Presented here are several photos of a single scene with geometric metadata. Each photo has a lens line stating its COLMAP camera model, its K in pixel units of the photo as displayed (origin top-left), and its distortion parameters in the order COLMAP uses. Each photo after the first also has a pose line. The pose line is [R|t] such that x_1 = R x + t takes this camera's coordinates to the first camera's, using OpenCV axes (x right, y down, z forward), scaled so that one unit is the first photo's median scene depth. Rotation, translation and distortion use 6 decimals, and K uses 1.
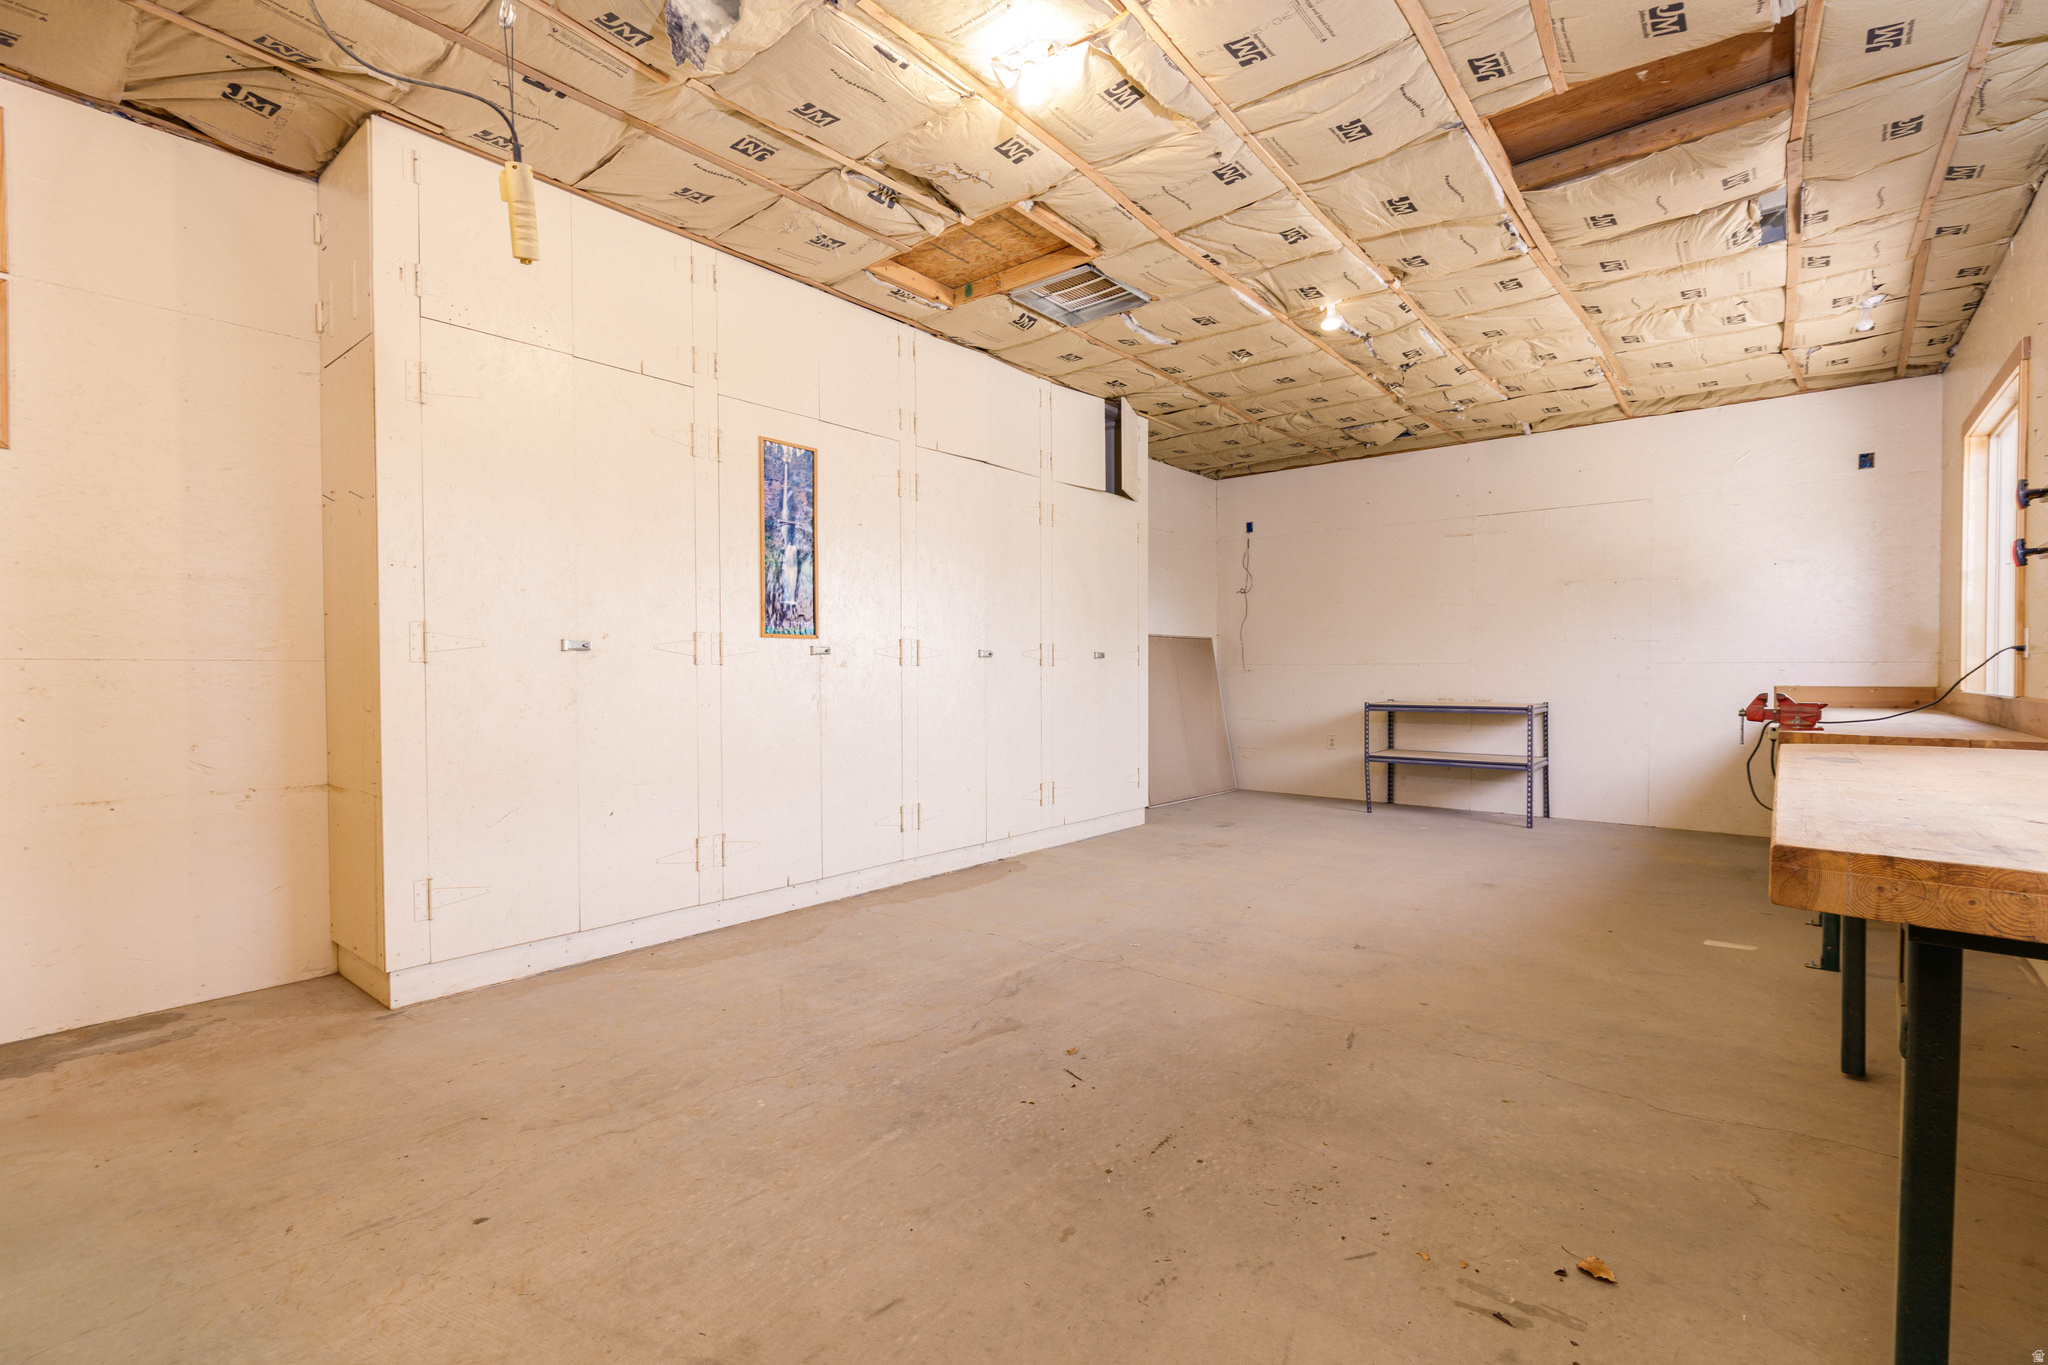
lens RADIAL K [[915.4, 0, 1026.2], [0, 915.4, 680.6], [0, 0, 1]] dist [0.005055, -0.001243]
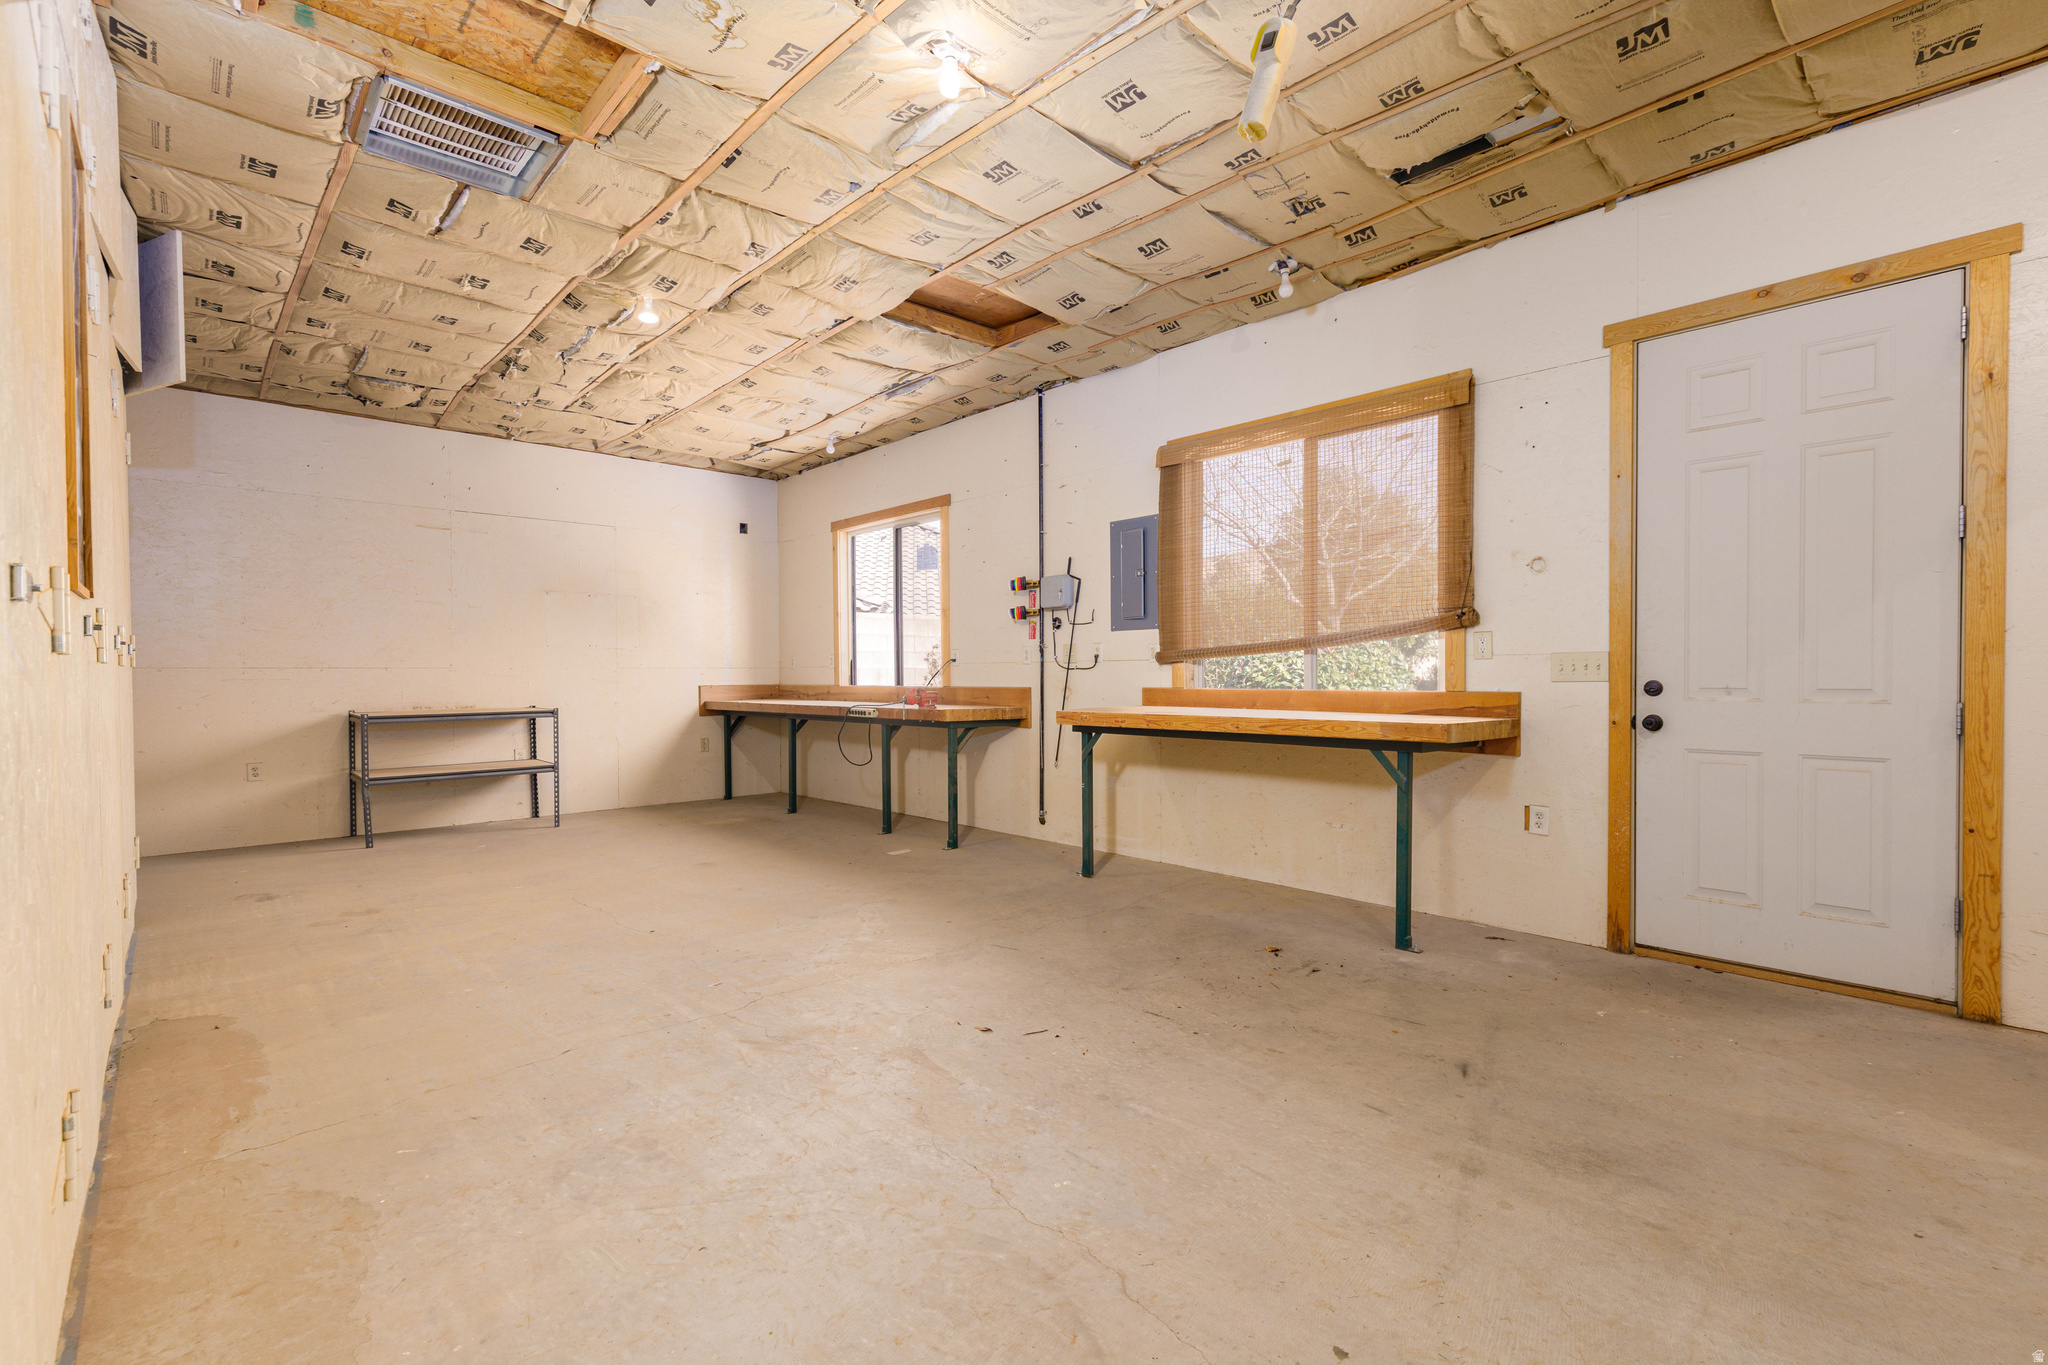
lens RADIAL K [[915.4, 0, 1029.9], [0, 915.4, 681.6], [0, 0, 1]] dist [0.005055, -0.001243]
pose [[0.128991, -0.009730, 0.991598, -0.986438], [0.016201, 0.999839, 0.007703, -0.005071], [-0.991513, 0.015071, 0.129128, 0.804834]]
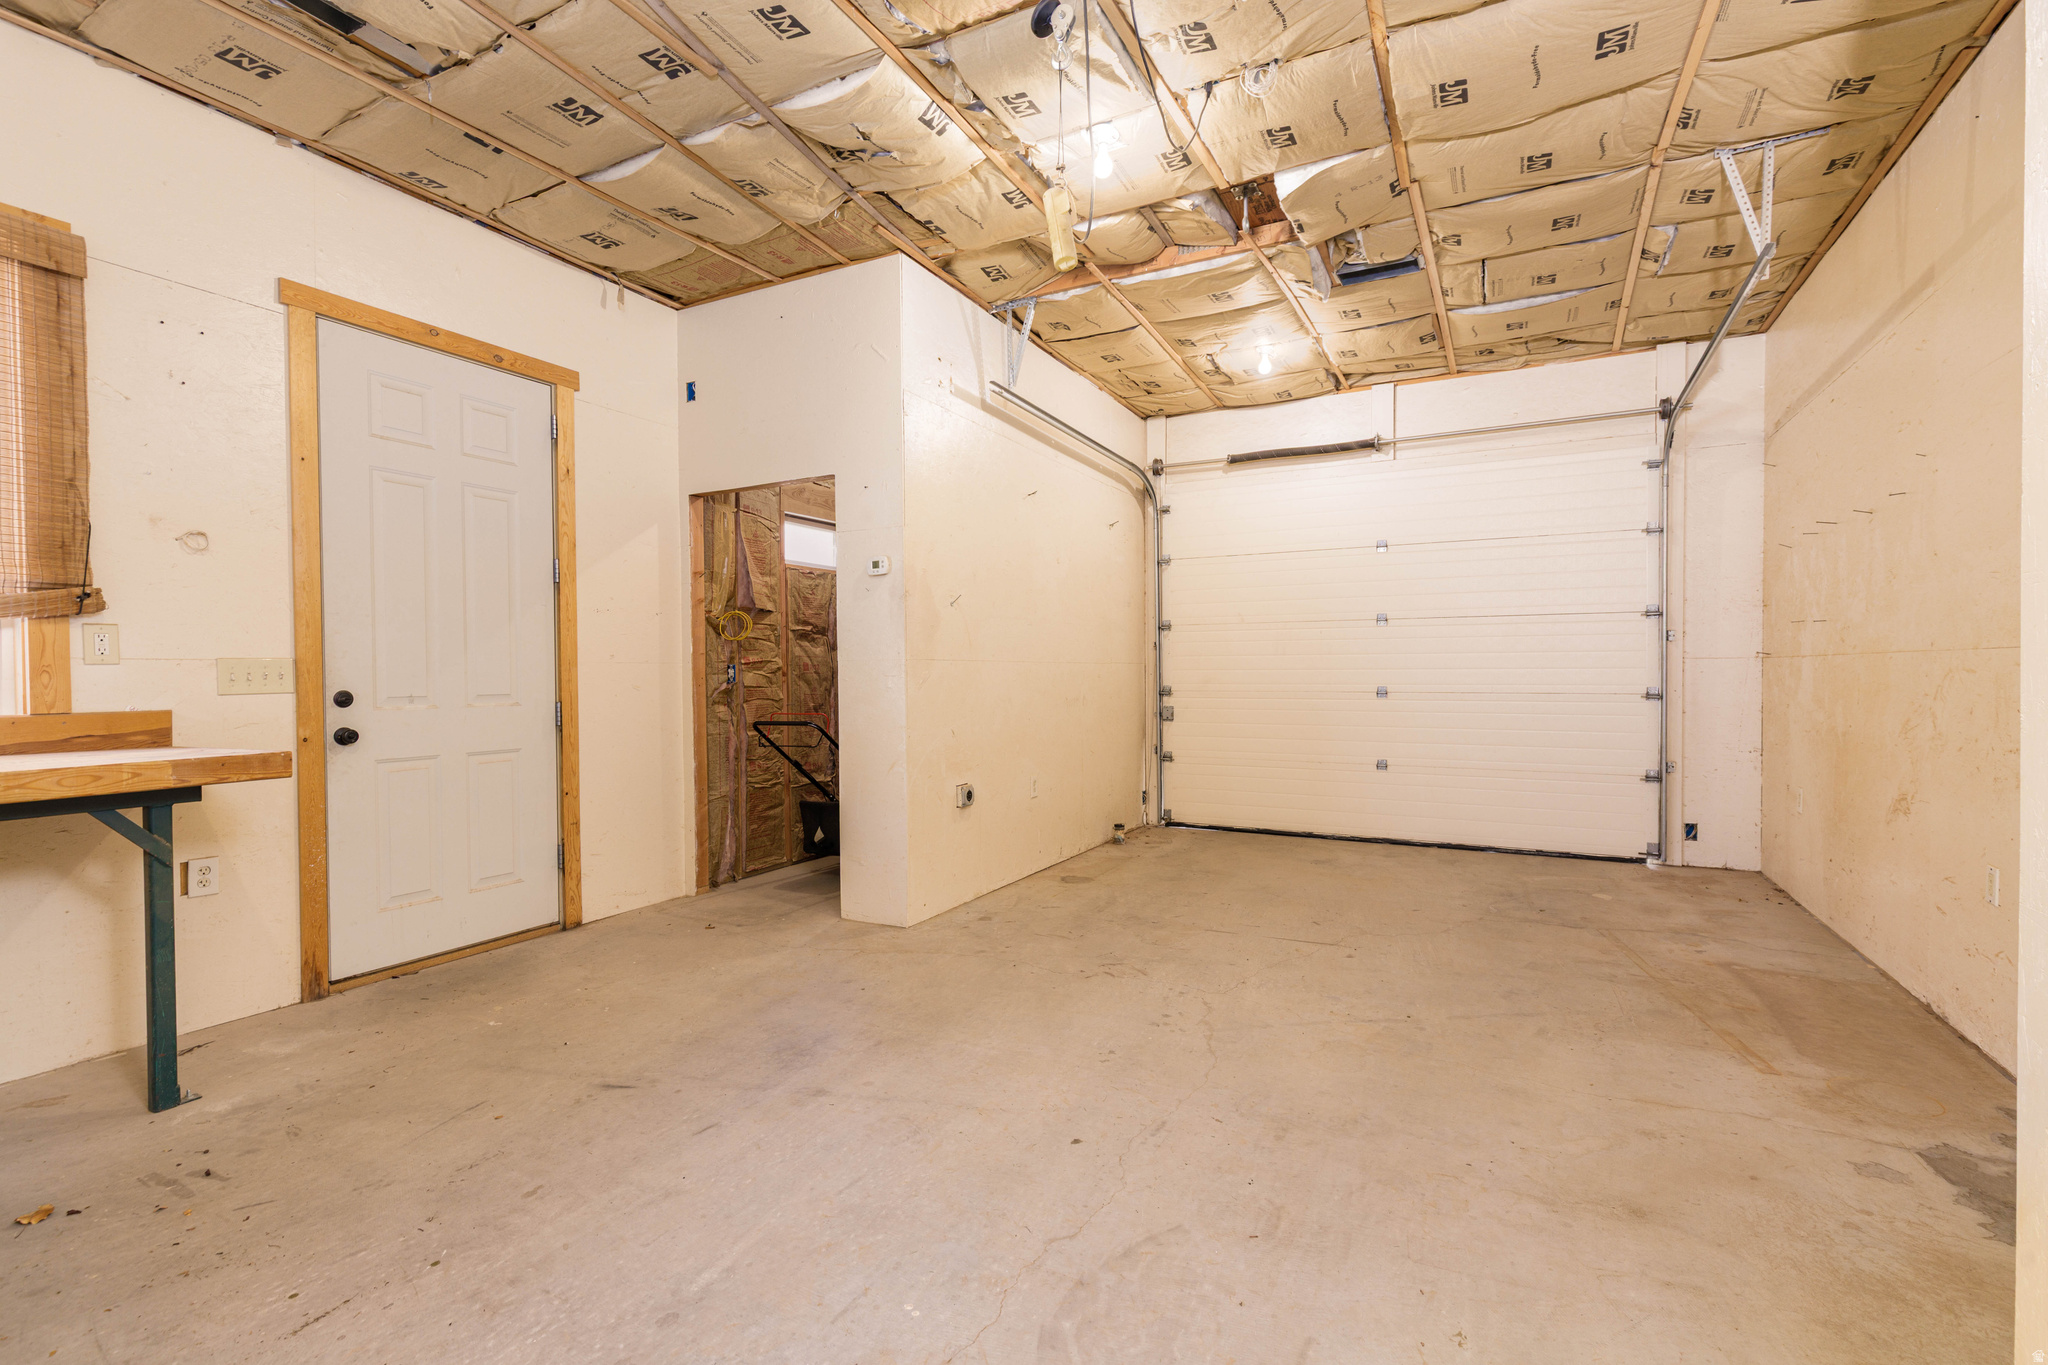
lens RADIAL K [[915.4, 0, 1029.4], [0, 915.4, 682.1], [0, 0, 1]] dist [0.005055, -0.001243]
pose [[-0.977511, 0.011815, -0.210554, -0.208458], [0.007554, 0.999750, 0.021030, -0.012244], [0.210749, 0.018967, -0.977356, 1.468743]]
